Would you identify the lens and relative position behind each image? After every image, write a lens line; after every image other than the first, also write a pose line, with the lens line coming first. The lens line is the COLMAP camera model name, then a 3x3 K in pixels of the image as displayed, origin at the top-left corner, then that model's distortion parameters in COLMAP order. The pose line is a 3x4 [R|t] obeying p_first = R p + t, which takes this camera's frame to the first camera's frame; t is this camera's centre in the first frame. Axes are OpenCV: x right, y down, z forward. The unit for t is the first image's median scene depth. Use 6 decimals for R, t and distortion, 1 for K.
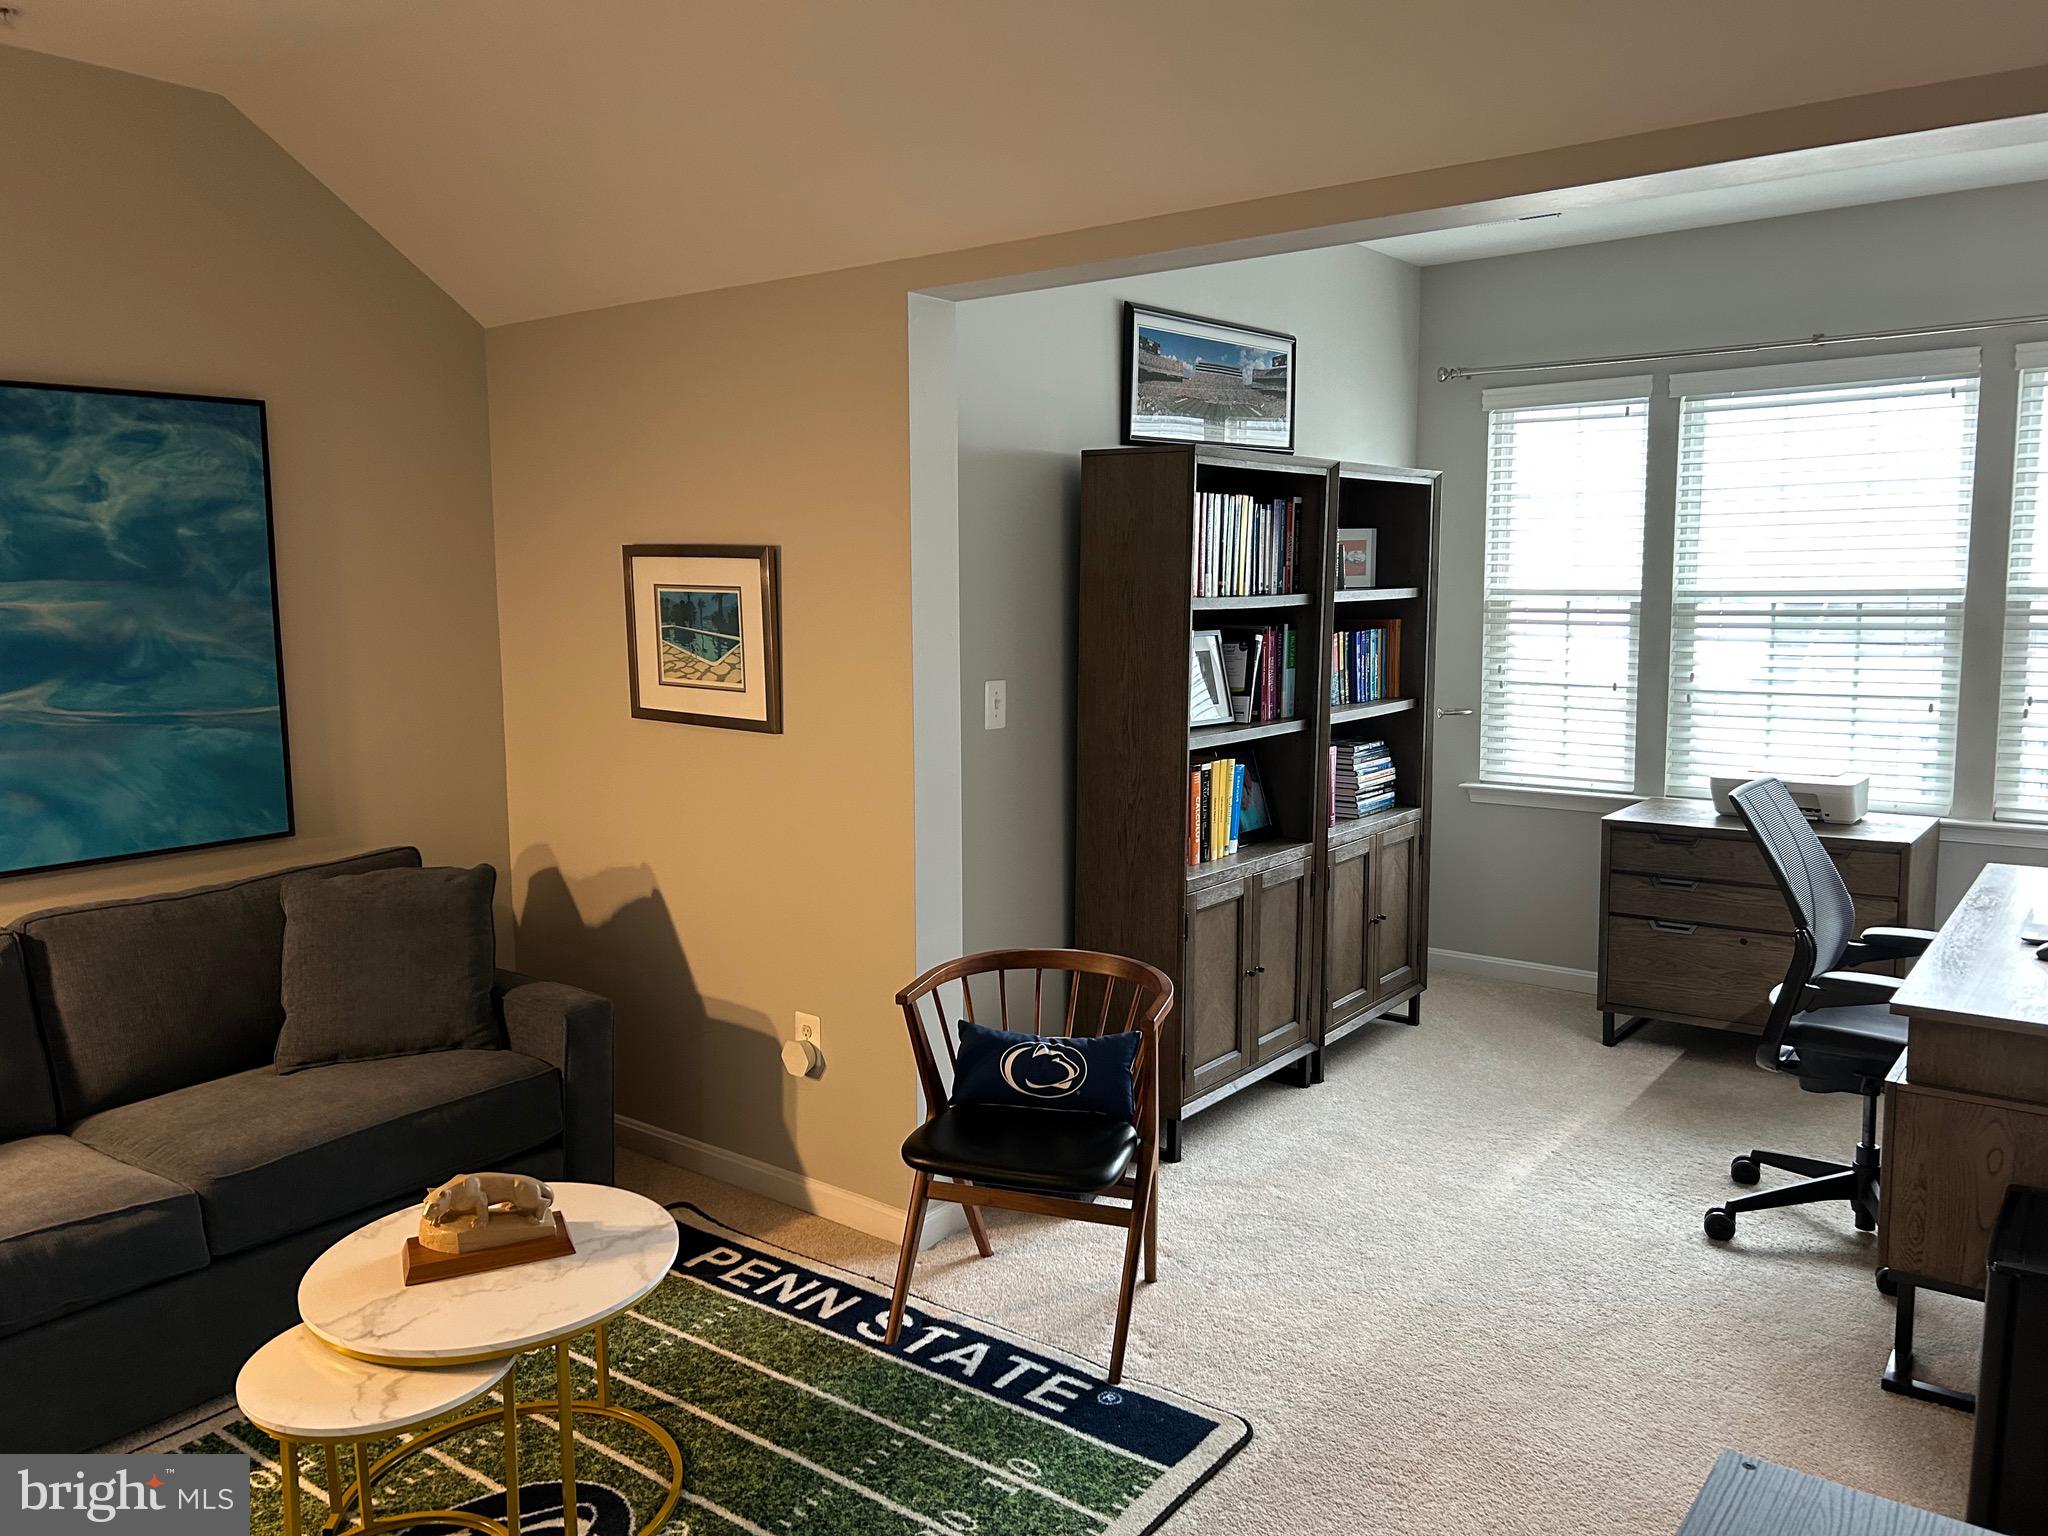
lens RADIAL K [[1542.4, 0, 1024.6], [0, 1542.4, 754.4], [0, 0, 1]] dist [0.013335, 0.005445]
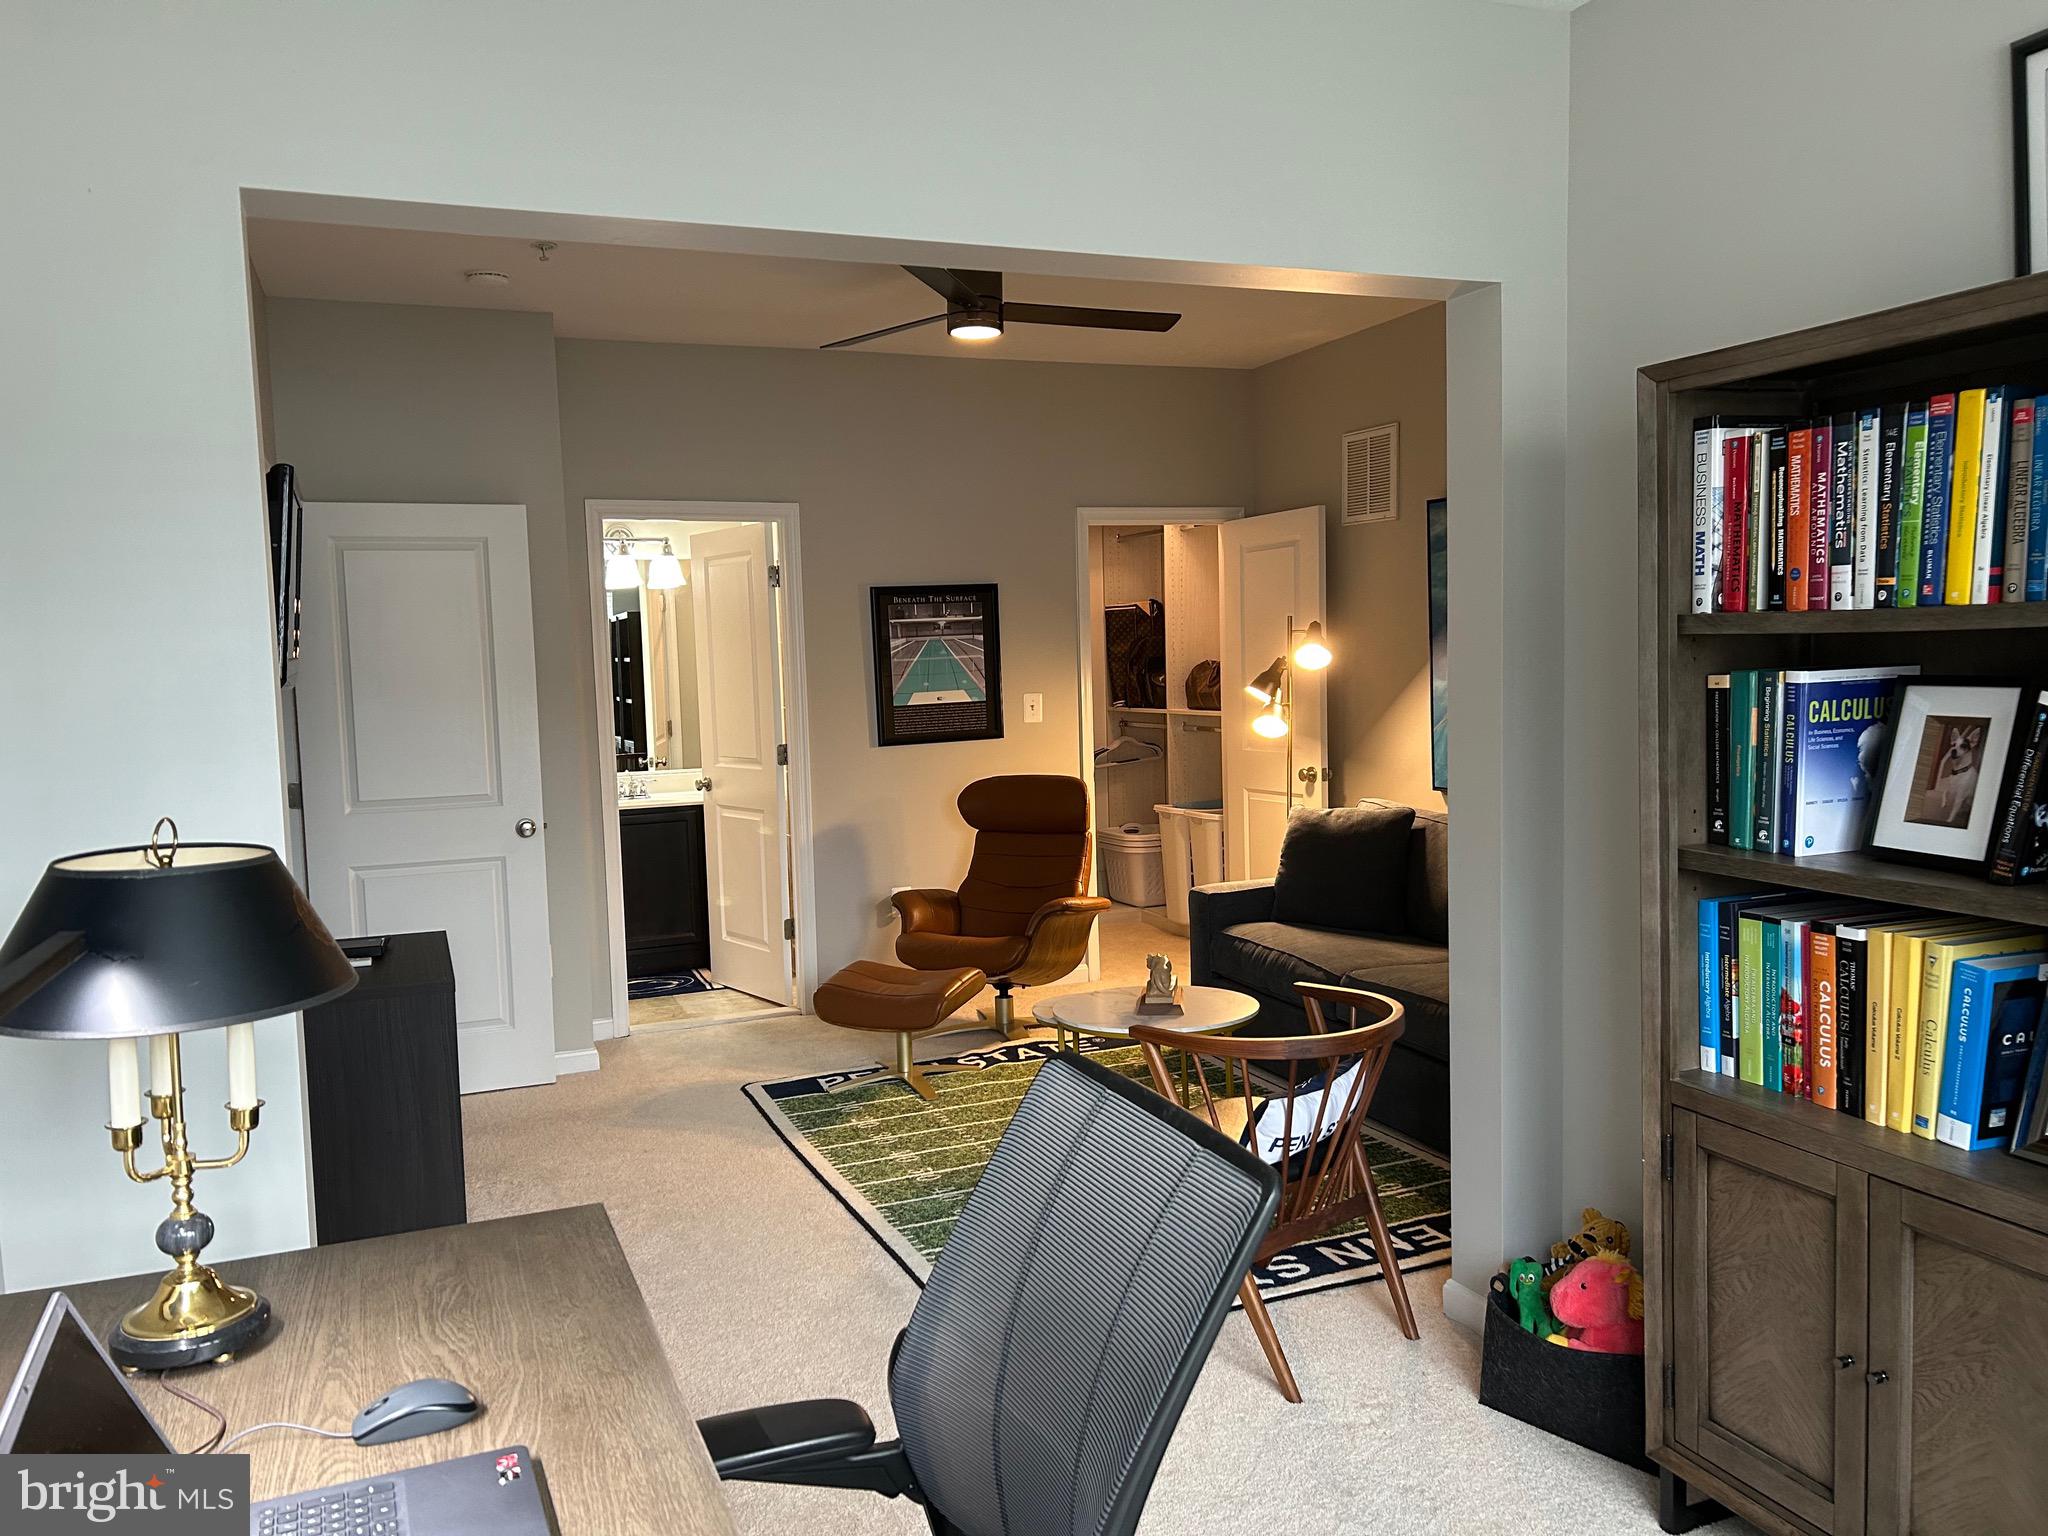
lens RADIAL K [[1542.4, 0, 1018.0], [0, 1542.4, 767.6], [0, 0, 1]] dist [0.013335, 0.005445]
pose [[-0.507196, 0.086222, -0.857507, 0.682711], [-0.077691, 0.986358, 0.145131, -0.098517], [0.858322, 0.140230, -0.493578, 0.970031]]
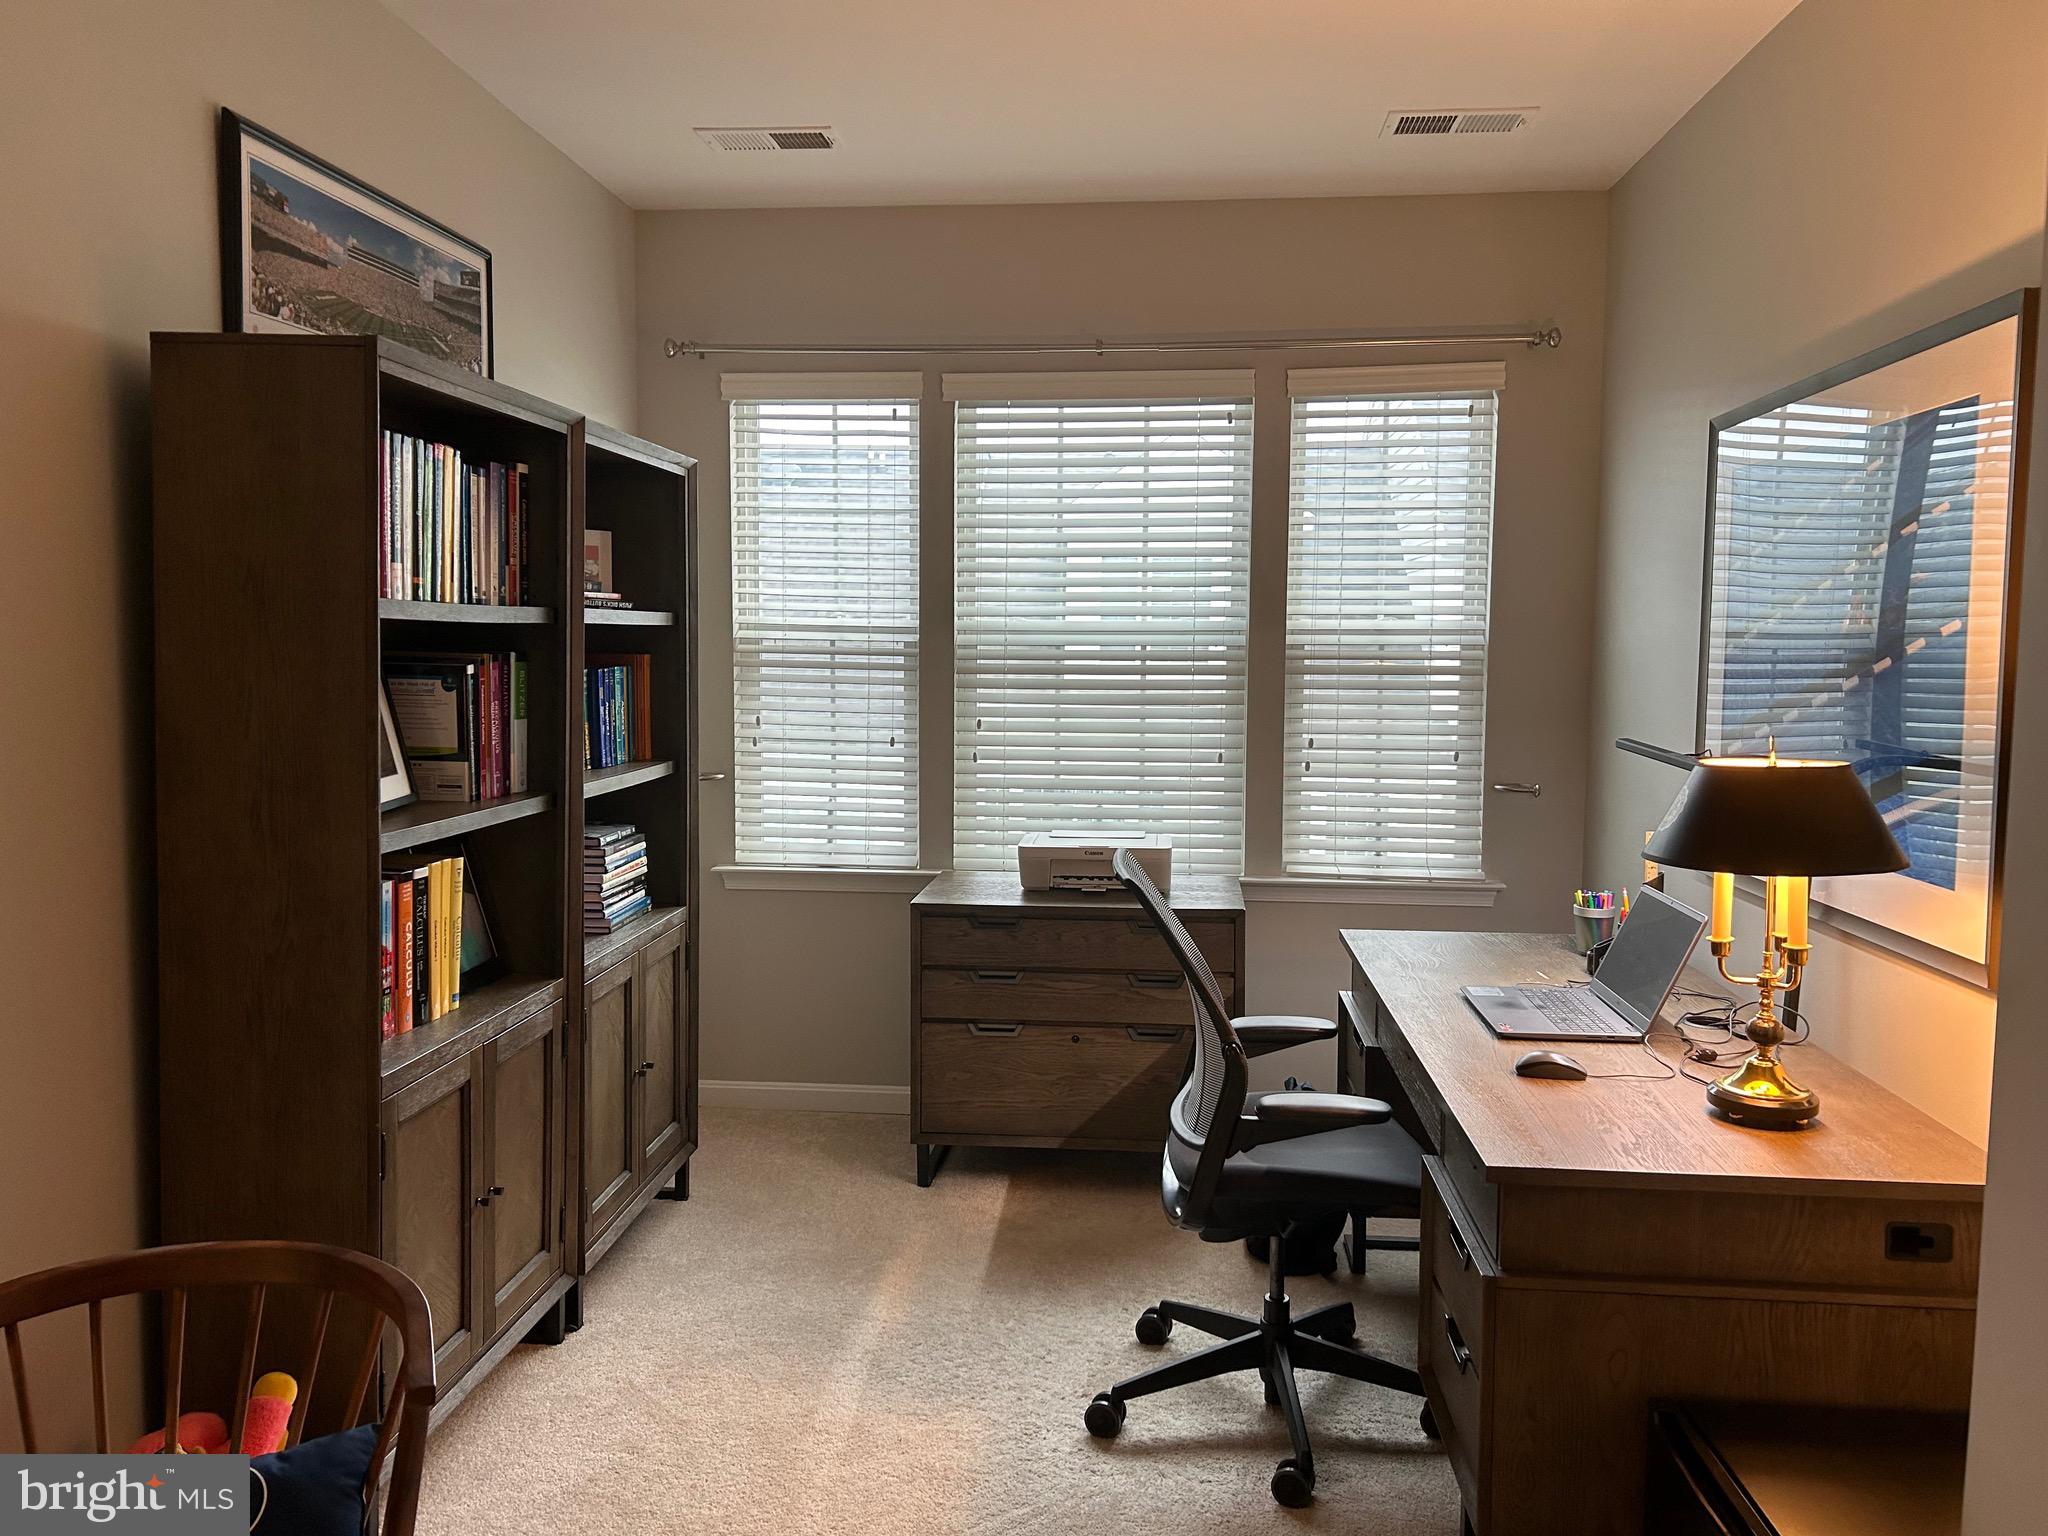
lens RADIAL K [[1542.4, 0, 1057.2], [0, 1542.4, 751.6], [0, 0, 1]] dist [0.013335, 0.005445]
pose [[0.836194, -0.021836, 0.547999, -0.000043], [0.046239, 0.998456, -0.030771, -0.010635], [-0.546482, 0.051070, 0.835913, 0.327729]]
